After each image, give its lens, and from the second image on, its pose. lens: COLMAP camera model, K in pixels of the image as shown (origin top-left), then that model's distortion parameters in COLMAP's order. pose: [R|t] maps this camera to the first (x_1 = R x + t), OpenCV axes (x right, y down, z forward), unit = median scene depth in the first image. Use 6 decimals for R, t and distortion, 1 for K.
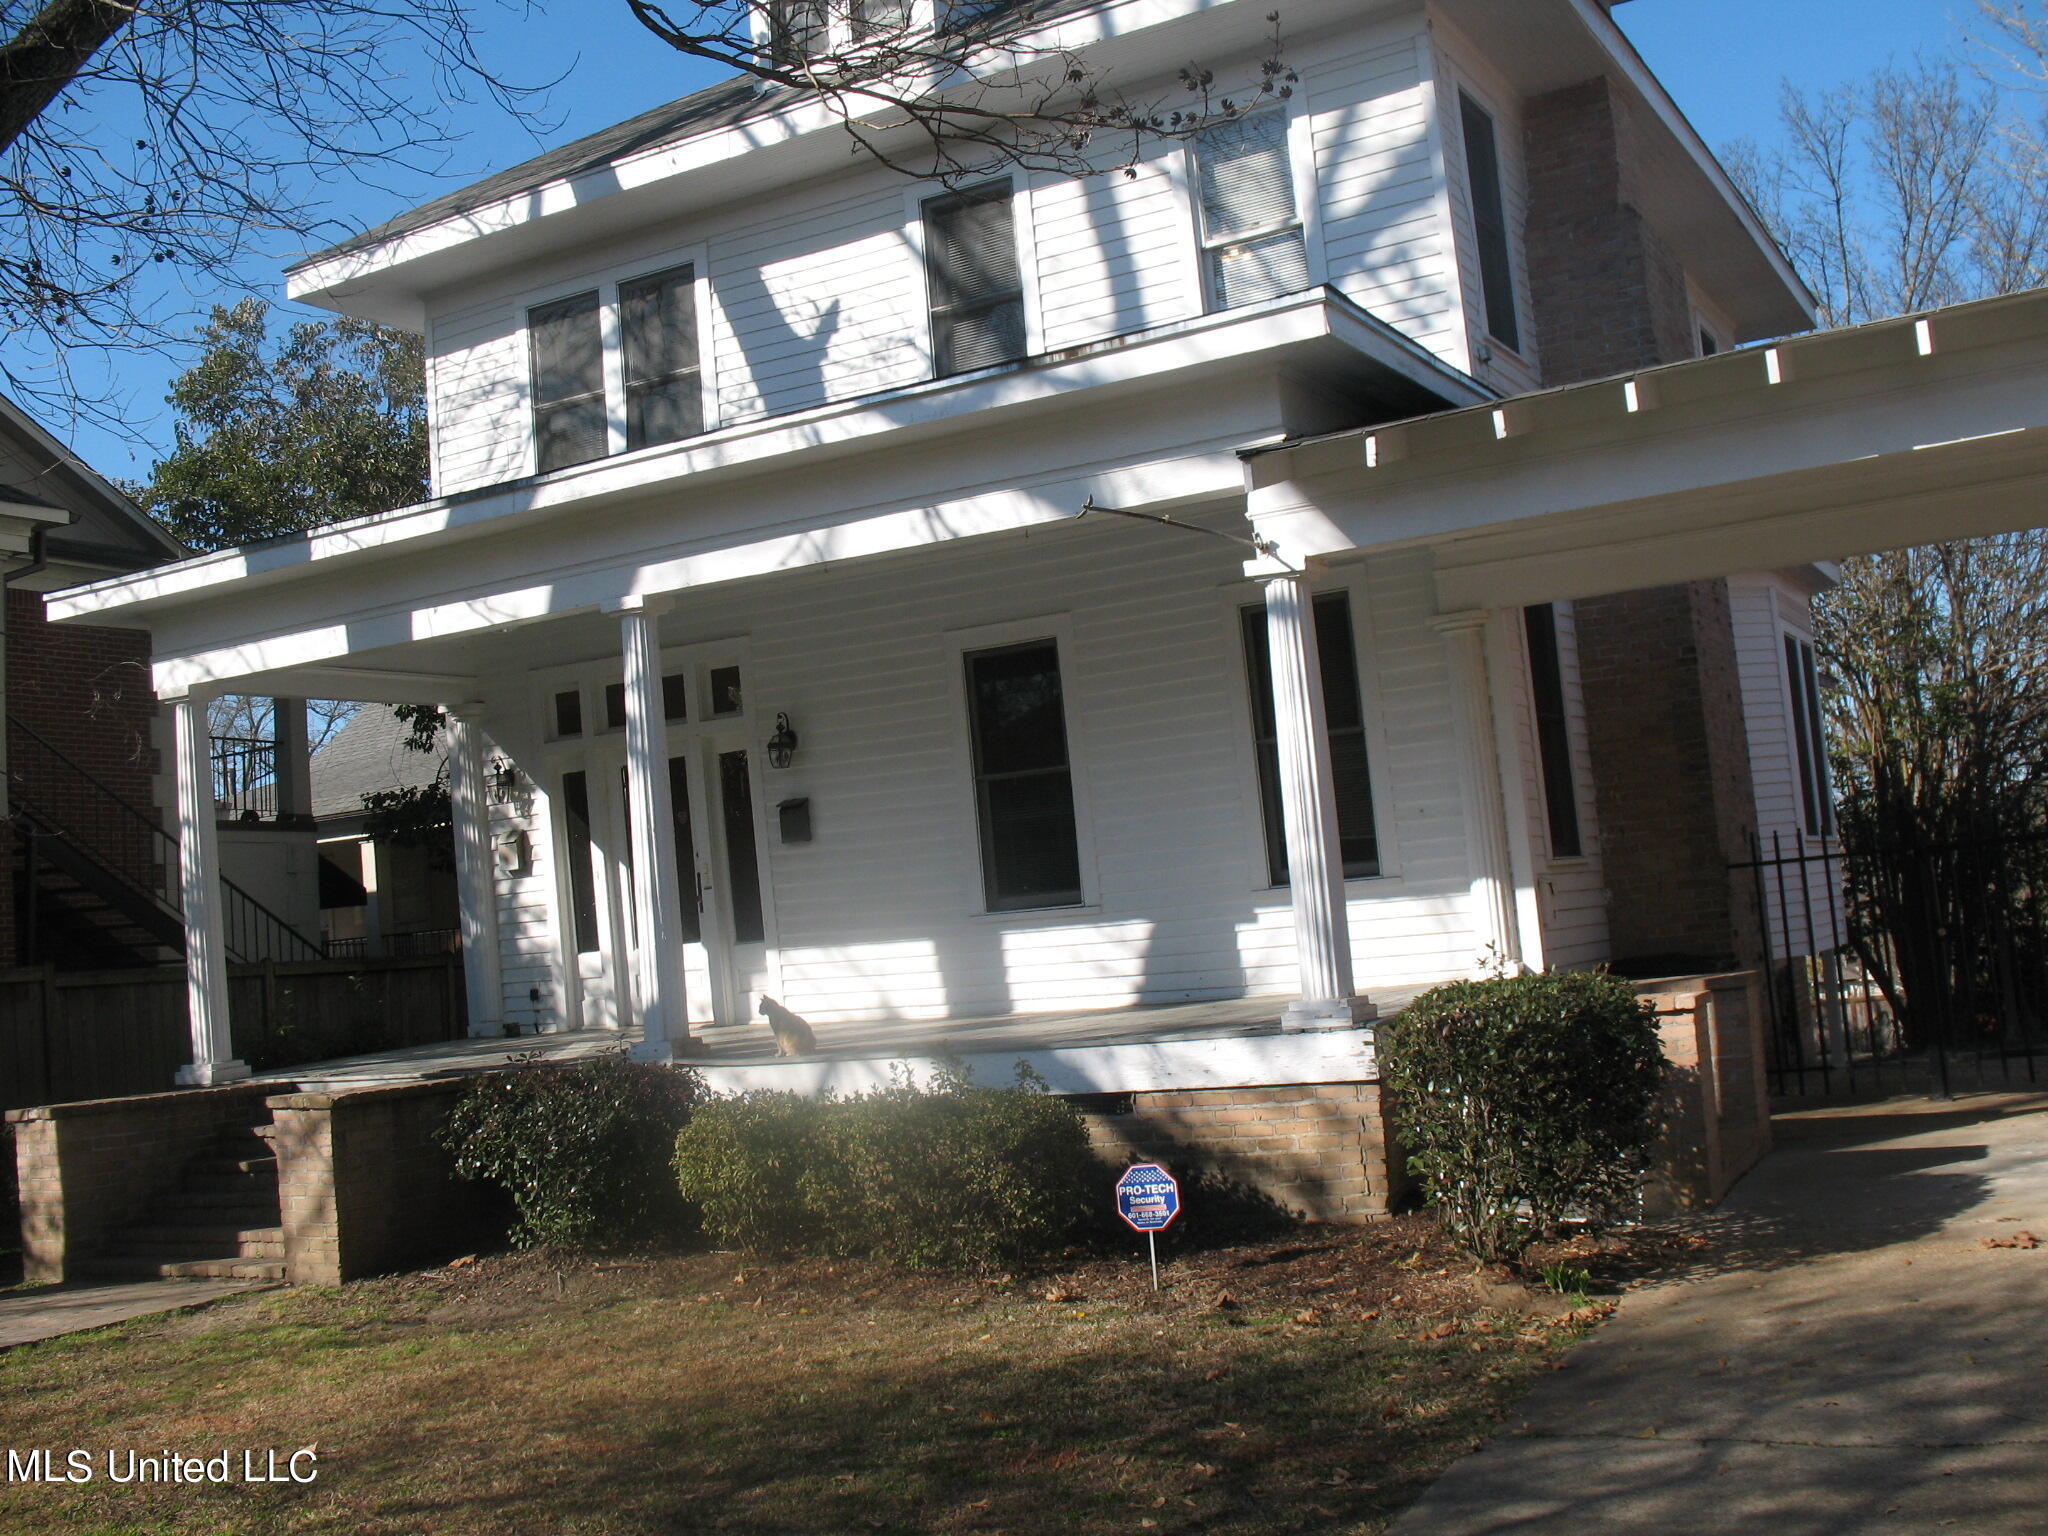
lens RADIAL K [[2106.4, 0, 1015.8], [0, 2106.4, 754.9], [0, 0, 1]] dist [-0.195913, 0.227987]
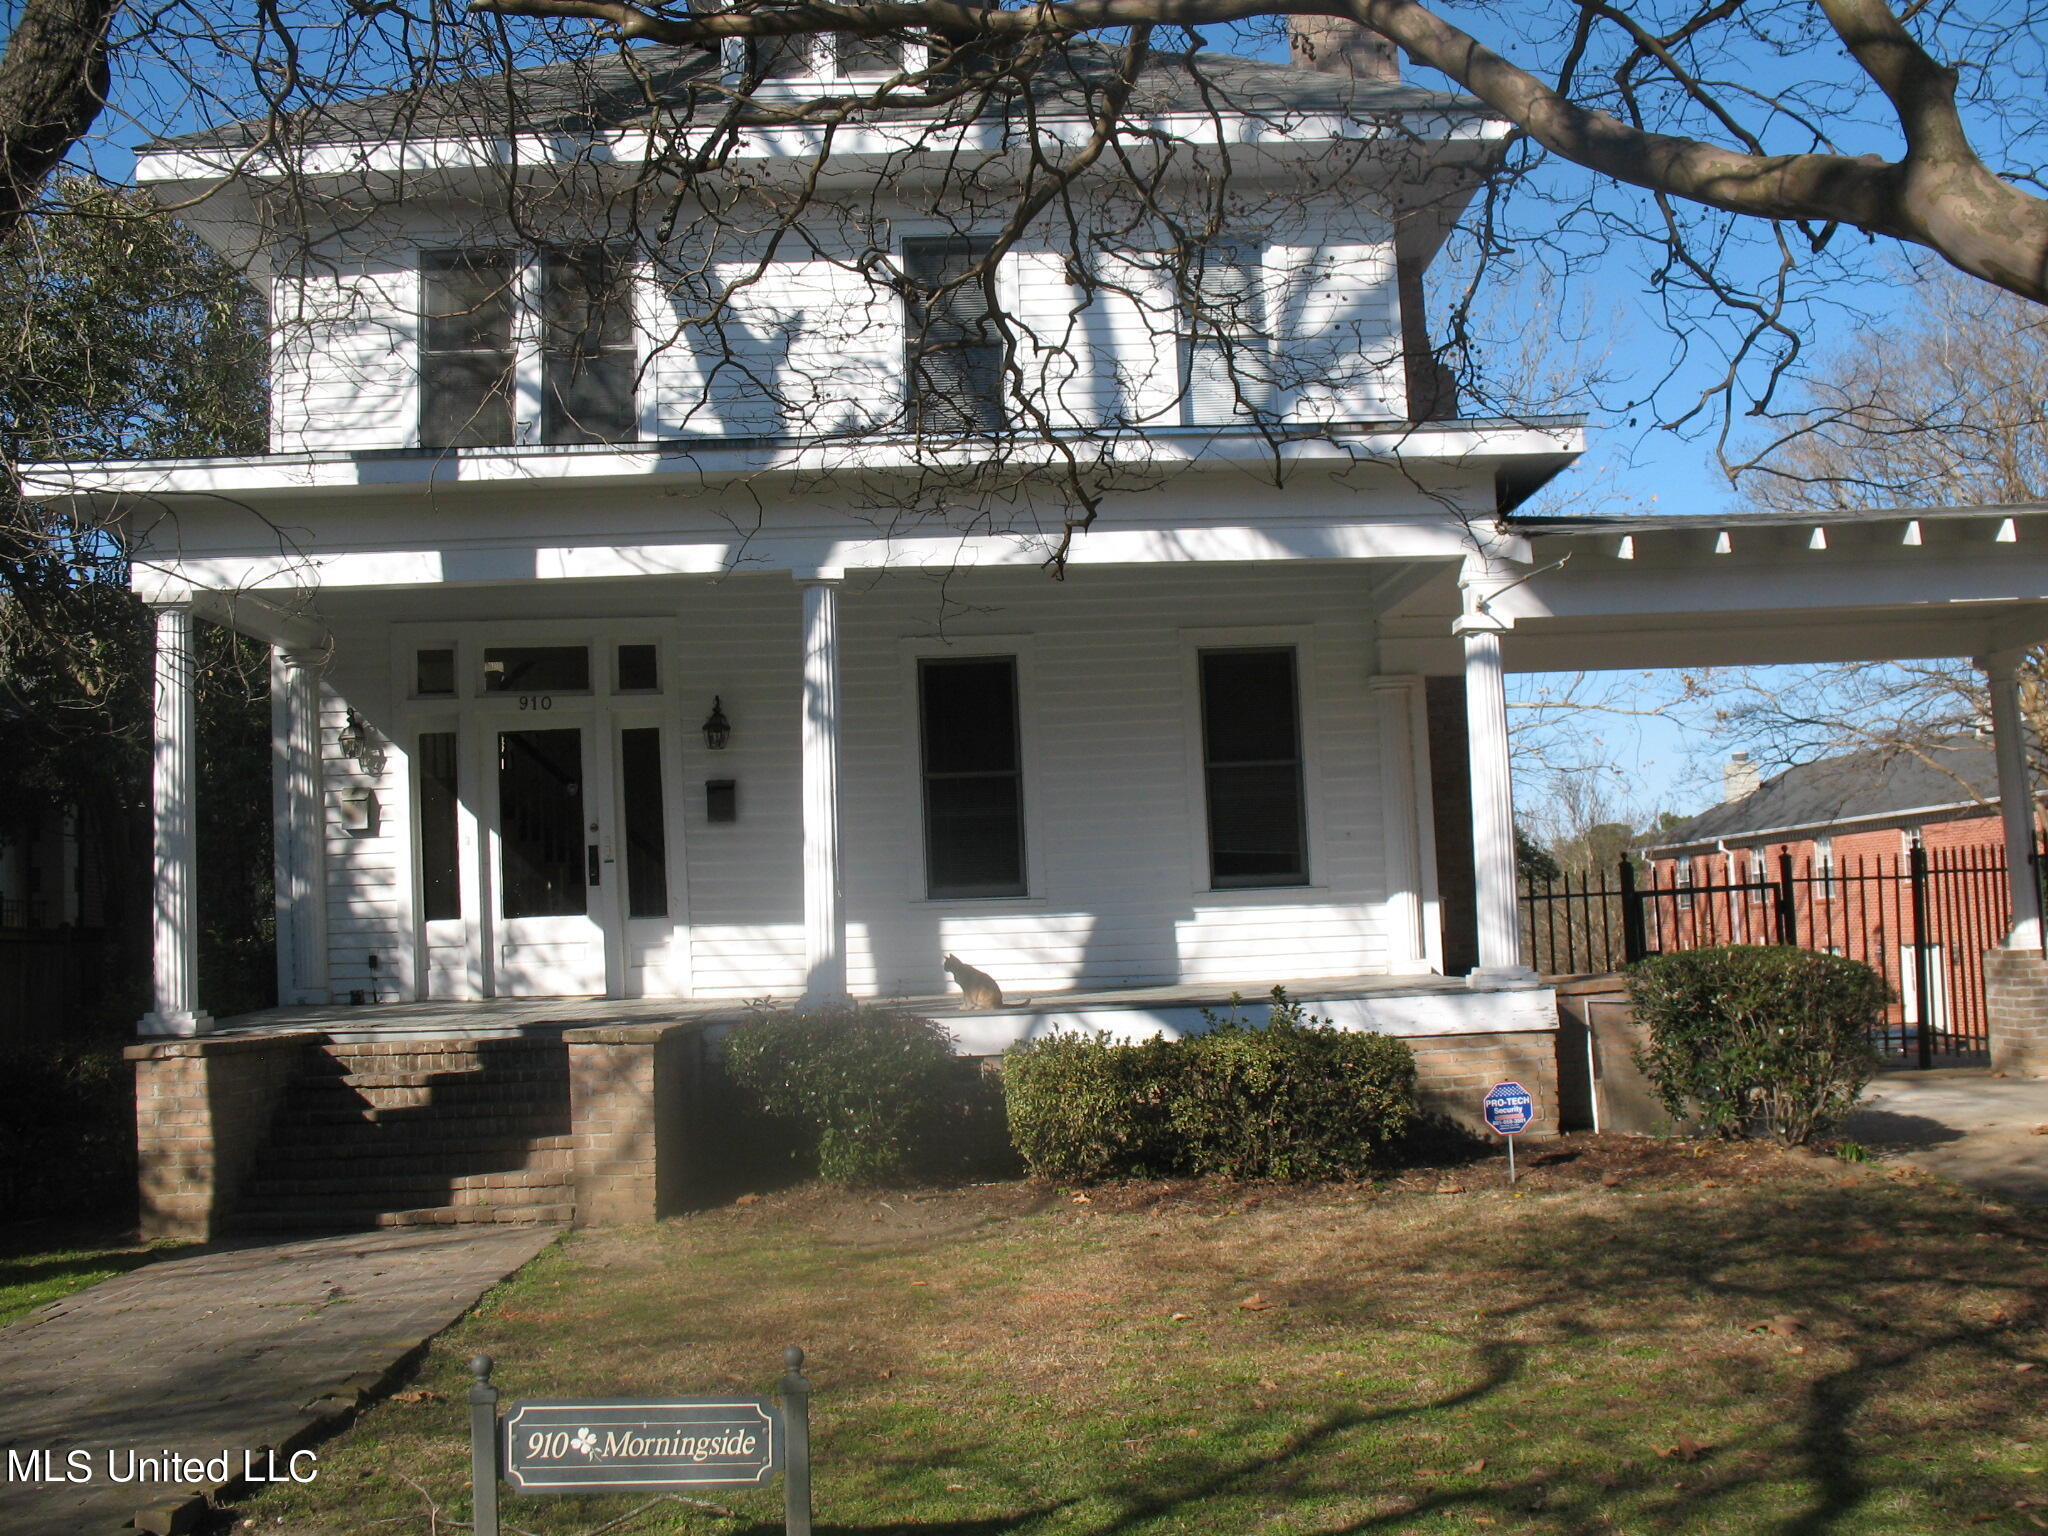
lens RADIAL K [[2106.4, 0, 1015.8], [0, 2106.4, 754.9], [0, 0, 1]] dist [-0.195913, 0.227987]
pose [[0.863168, 0.097368, 0.495440, -0.533314], [-0.079731, 0.995204, -0.056677, 0.060225], [-0.498583, 0.009420, 0.866791, 0.038829]]
